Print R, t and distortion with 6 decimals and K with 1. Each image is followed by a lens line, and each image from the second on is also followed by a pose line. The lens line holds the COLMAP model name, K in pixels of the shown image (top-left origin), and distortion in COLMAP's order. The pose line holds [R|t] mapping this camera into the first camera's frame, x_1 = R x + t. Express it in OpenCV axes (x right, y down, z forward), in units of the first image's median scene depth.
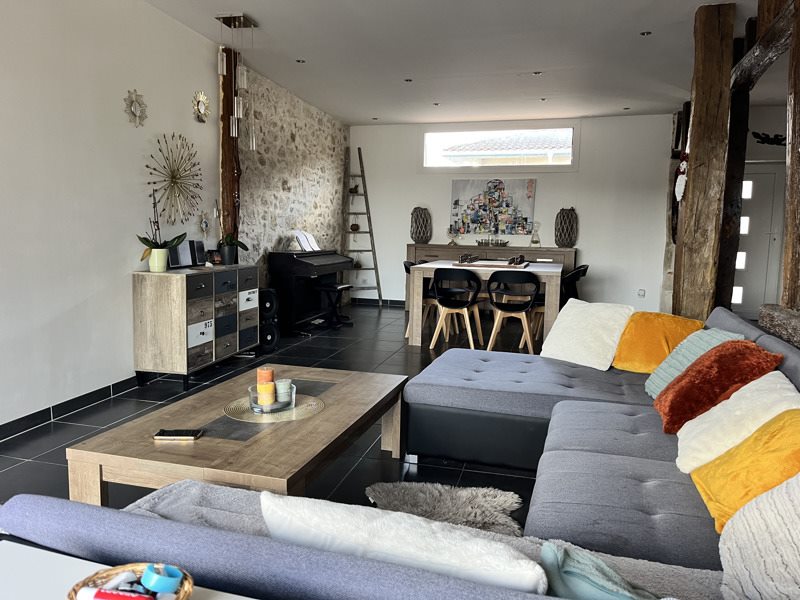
lens RADIAL K [[645.2, 0, 400.0], [0, 645.2, 300.0], [0, 0, 1]] dist [0.084070, -0.136803]
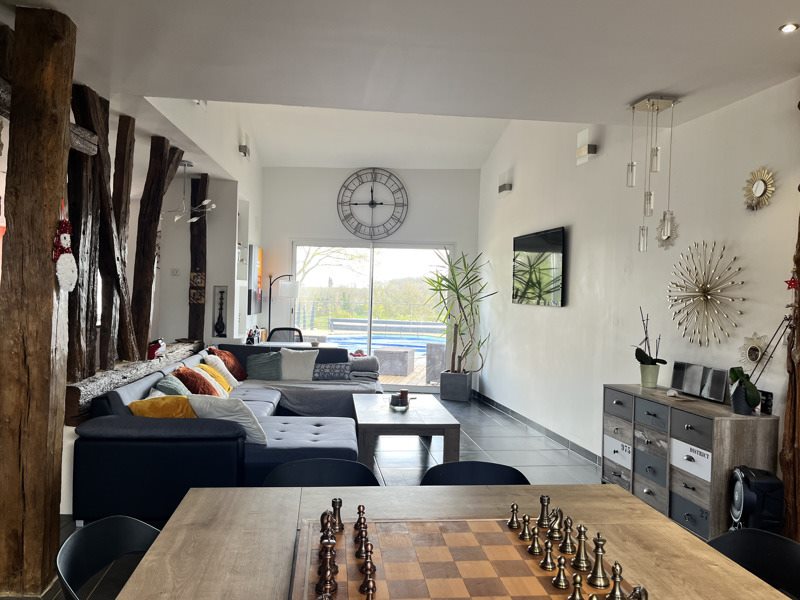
lens RADIAL K [[645.2, 0, 400.0], [0, 645.2, 300.0], [0, 0, 1]] dist [0.084070, -0.136803]
pose [[-0.918813, -0.036224, -0.393028, 0.338682], [-0.088281, 0.989413, 0.115191, -0.227202], [0.384694, 0.140535, -0.912283, 1.539166]]
